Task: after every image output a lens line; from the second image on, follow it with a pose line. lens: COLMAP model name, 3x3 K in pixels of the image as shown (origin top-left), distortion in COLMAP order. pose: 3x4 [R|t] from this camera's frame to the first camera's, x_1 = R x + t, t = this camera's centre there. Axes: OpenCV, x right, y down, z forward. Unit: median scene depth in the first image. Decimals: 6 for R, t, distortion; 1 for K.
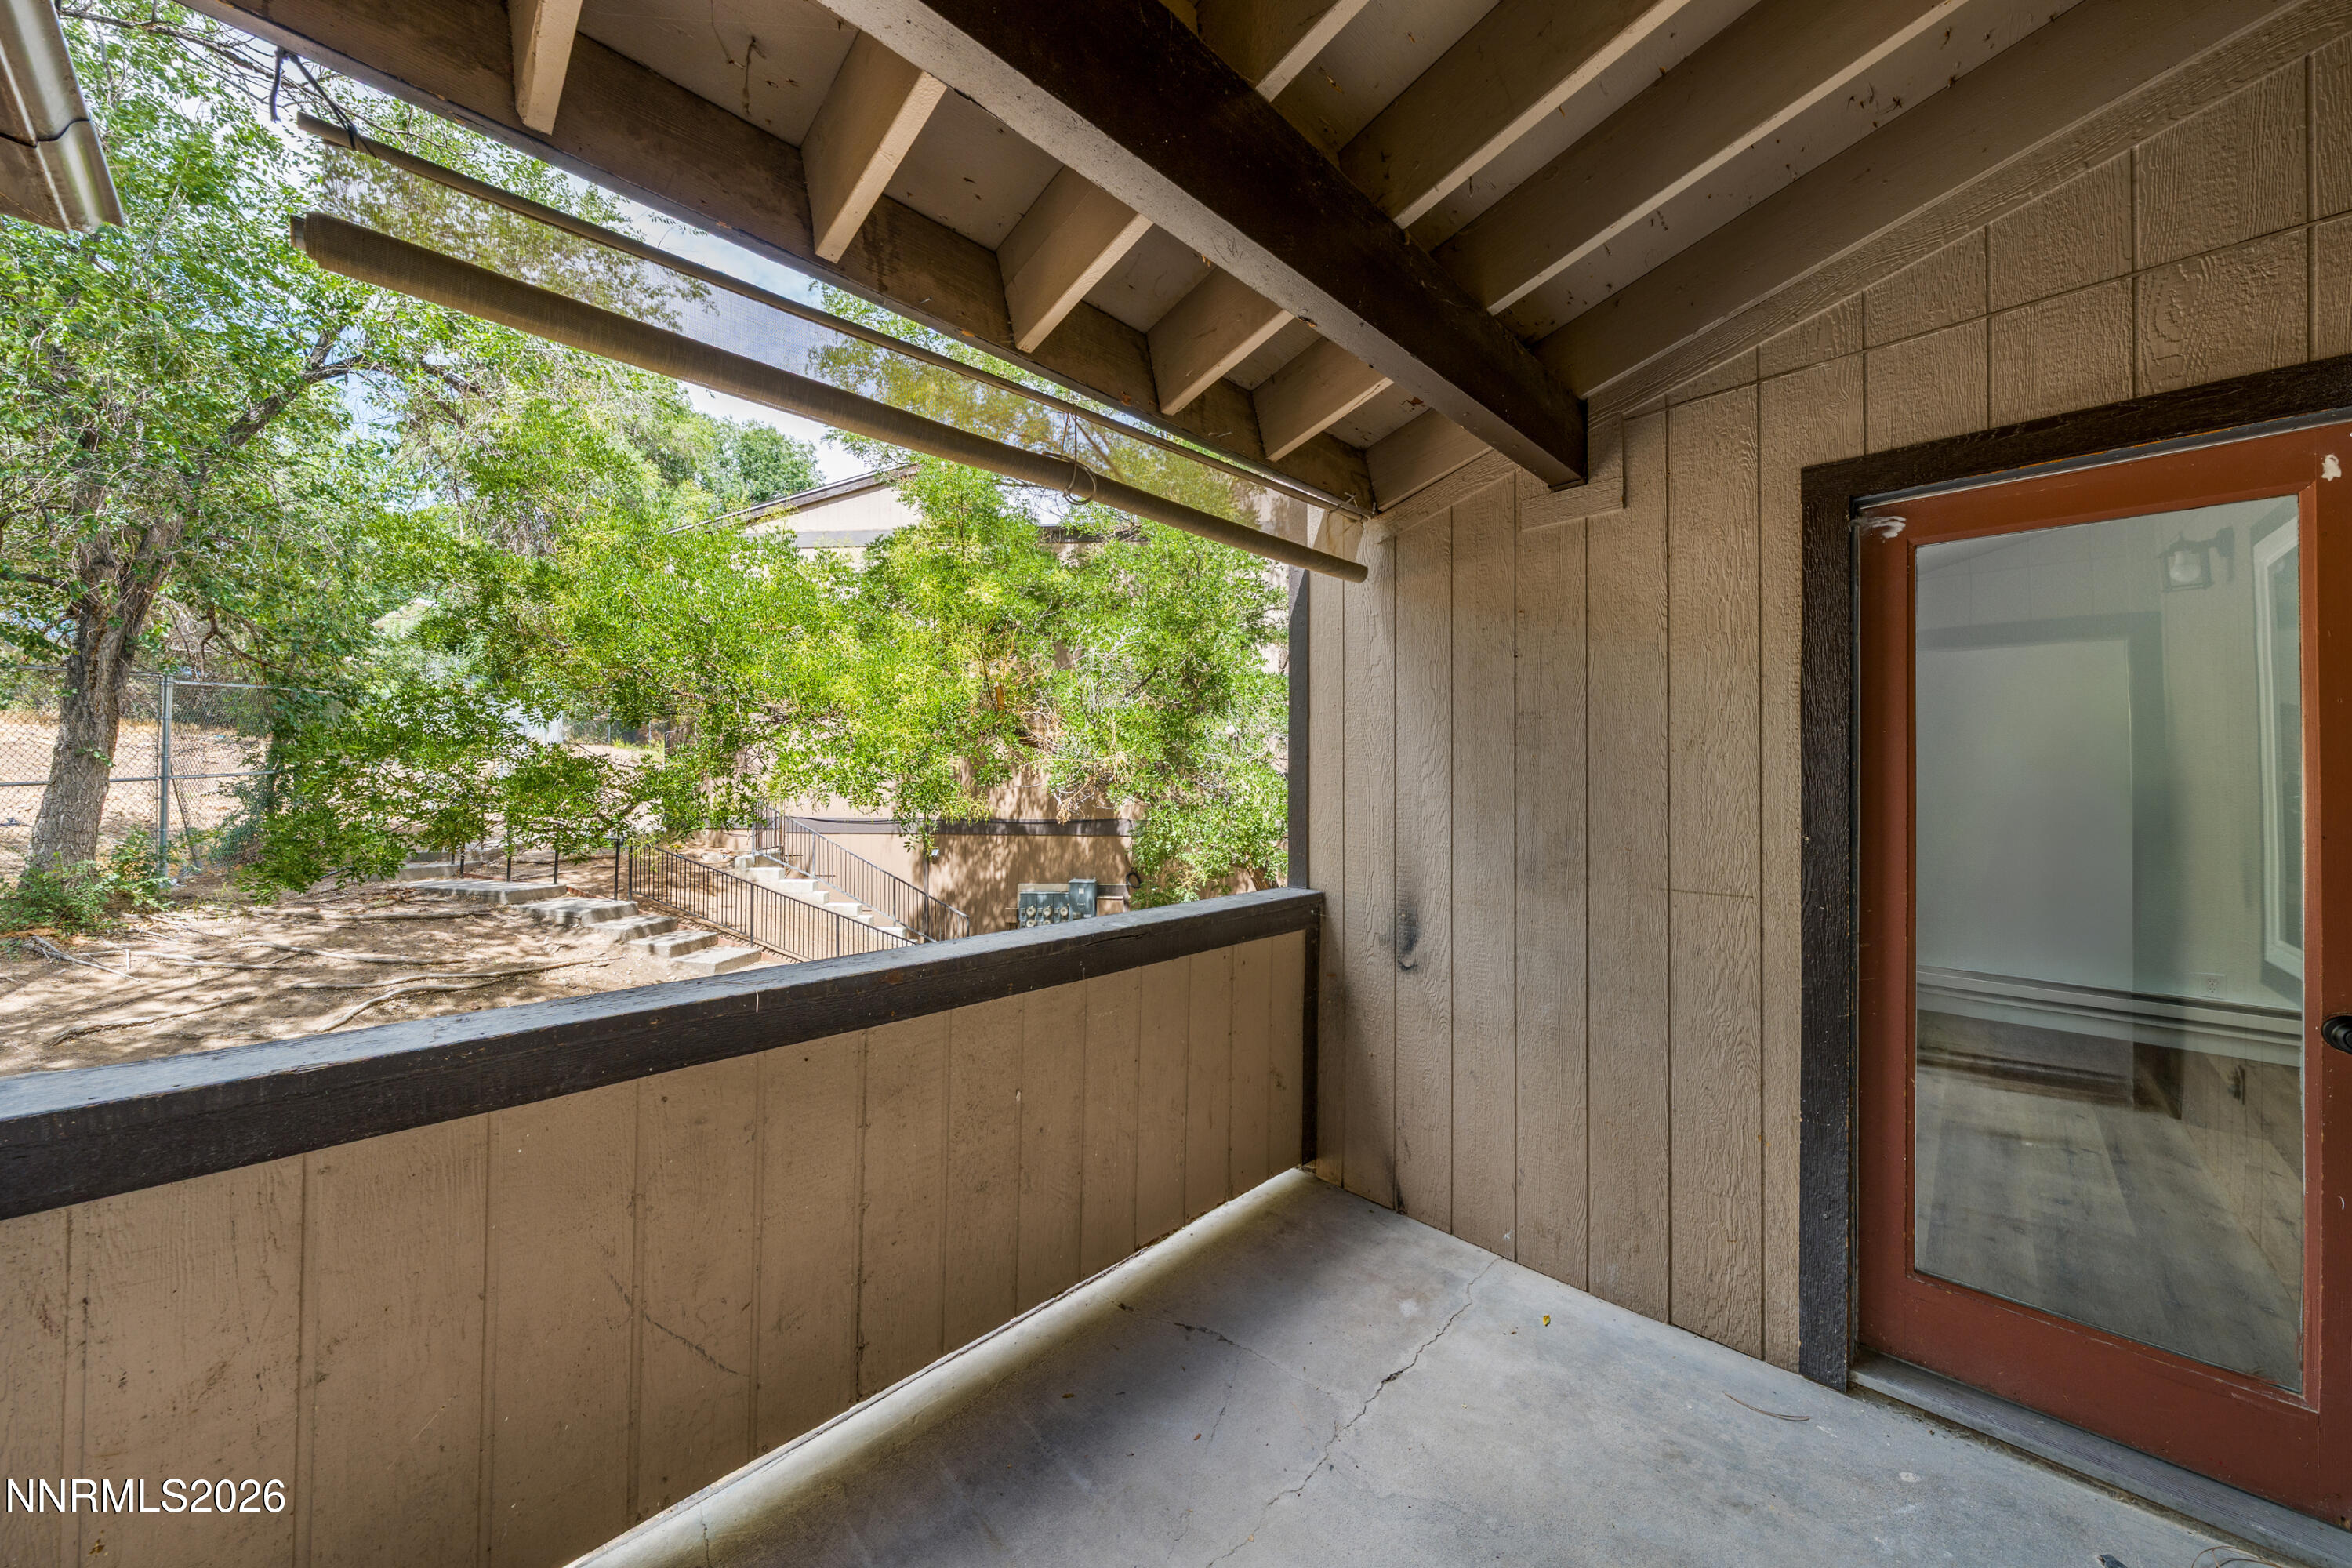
lens RADIAL K [[803.6, 0, 1171.4], [0, 803.6, 769.4], [0, 0, 1]] dist [-0.000945, -0.000407]
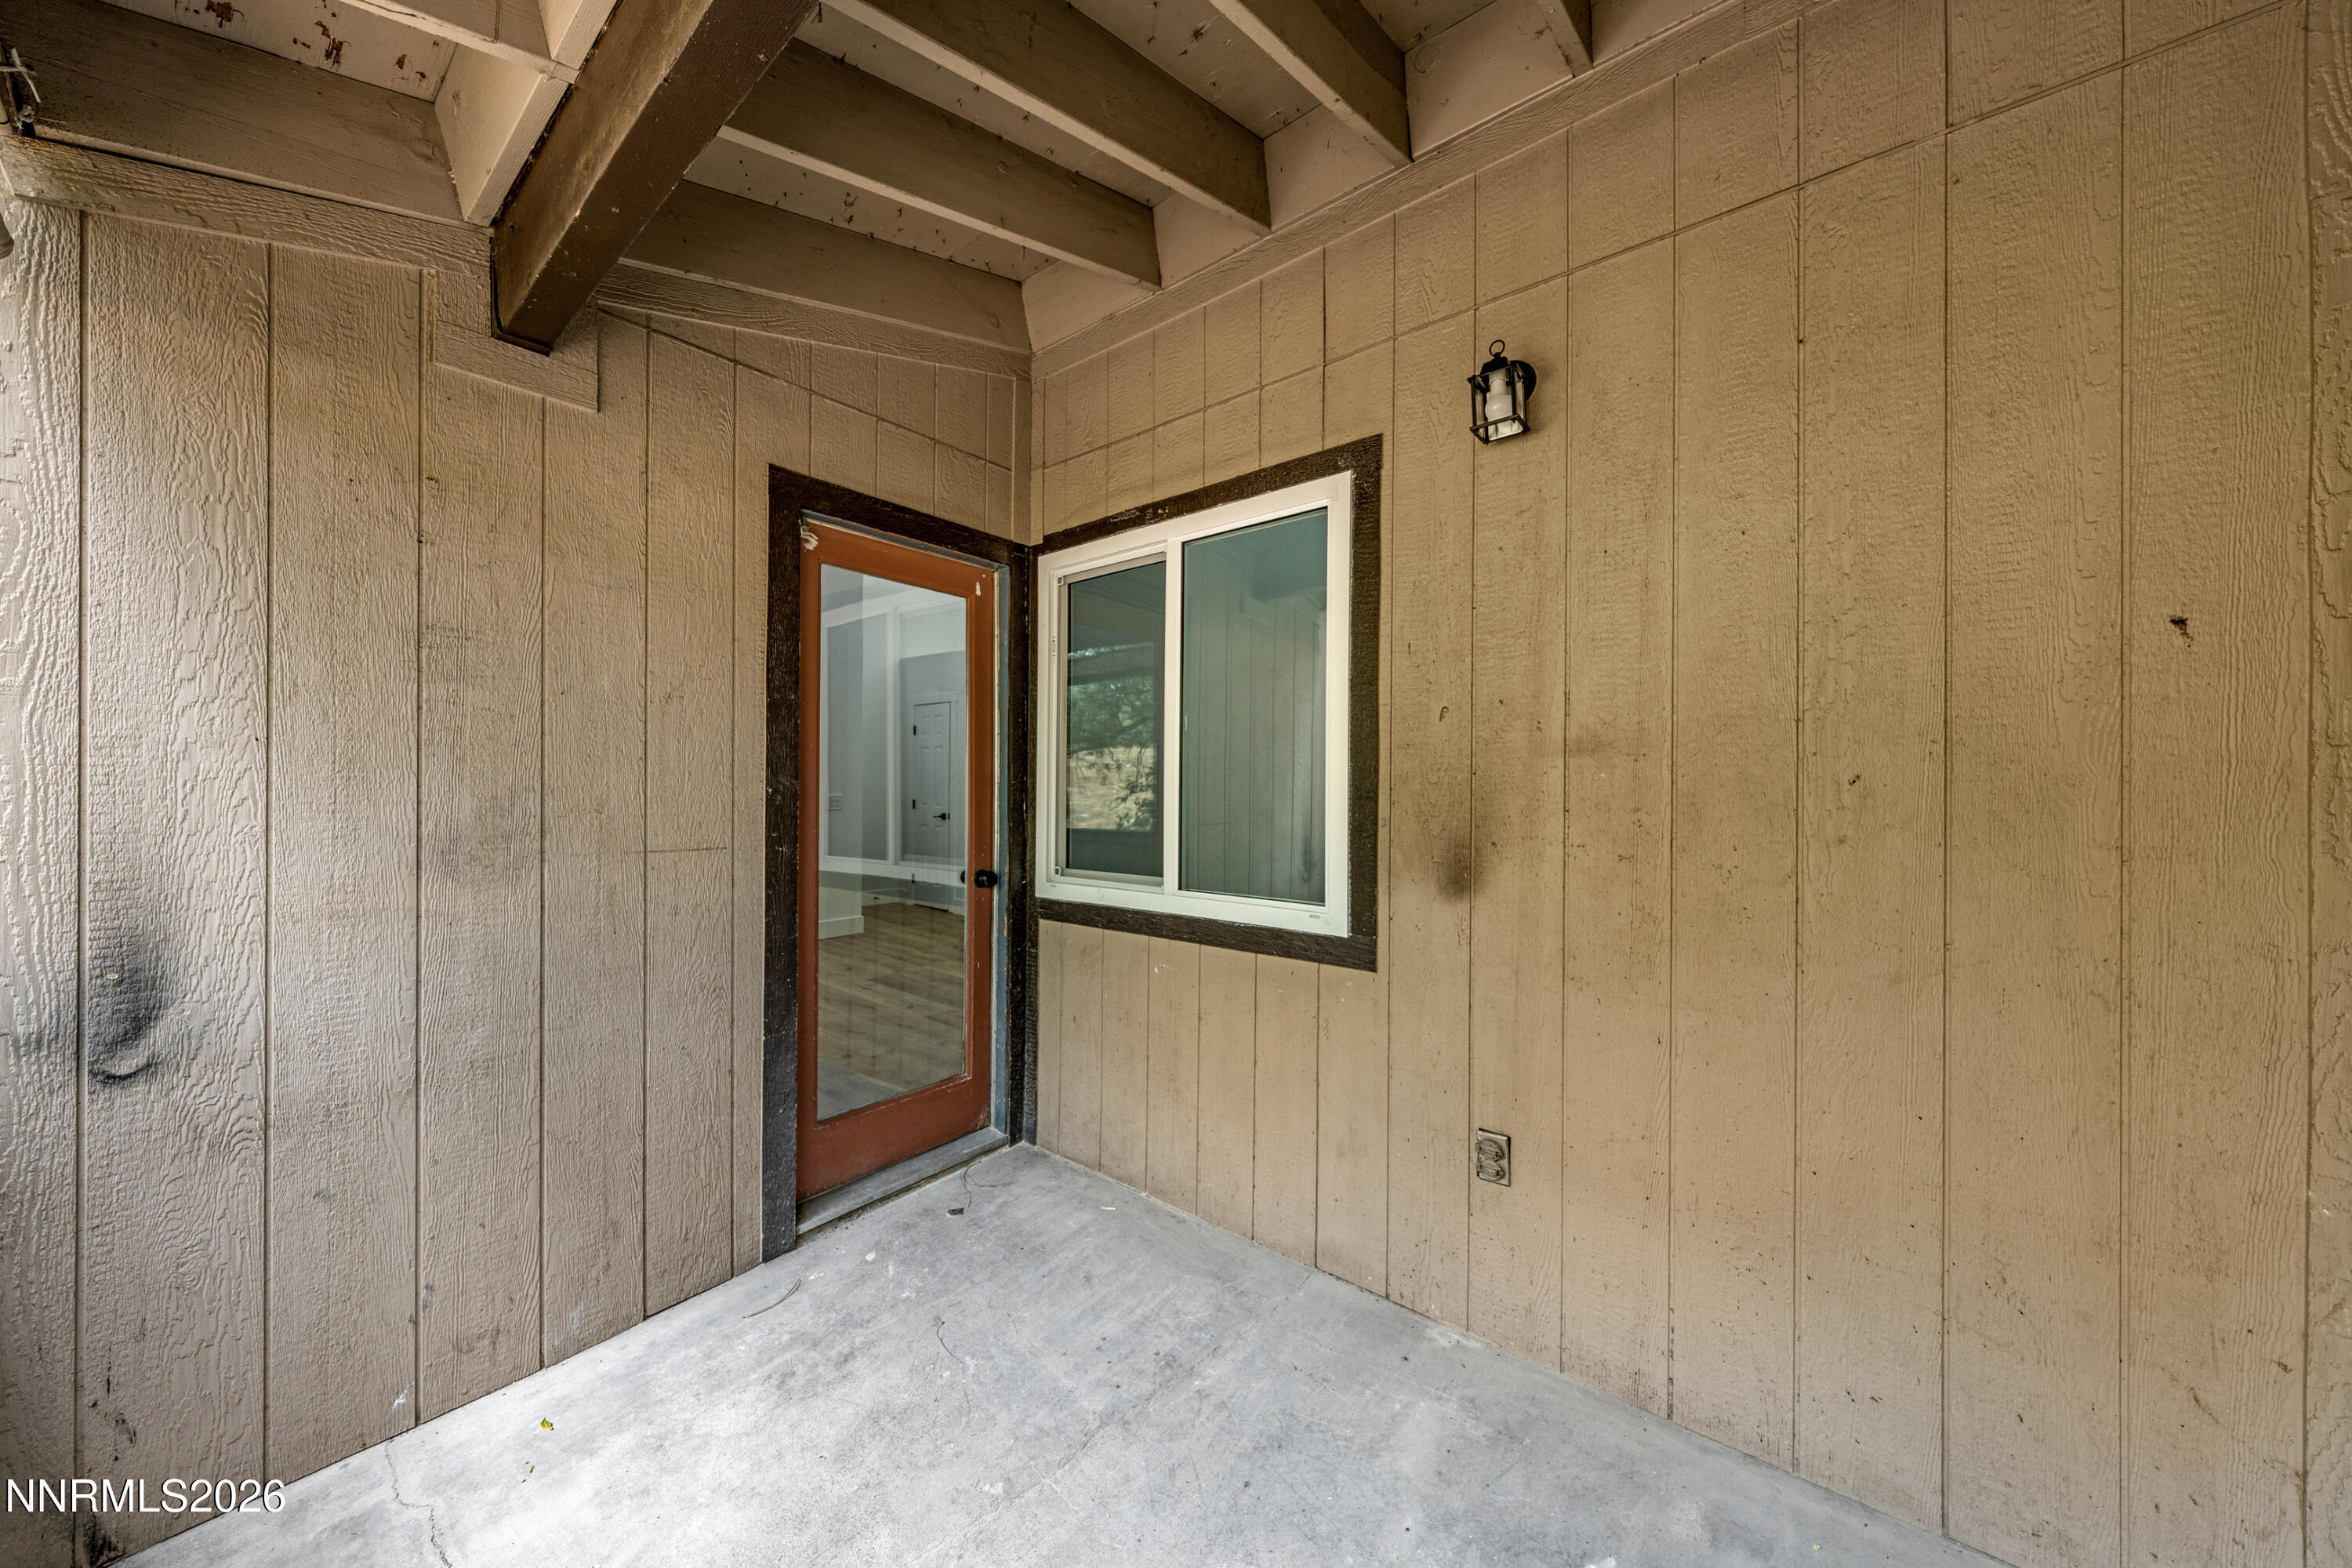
lens RADIAL K [[803.6, 0, 1169.1], [0, 803.6, 793.6], [0, 0, 1]] dist [-0.000945, -0.000407]
pose [[-0.111474, -0.002730, 0.993764, -0.363415], [-0.012712, 0.999918, 0.001321, 0.073371], [-0.993686, -0.012486, -0.111500, 0.504093]]
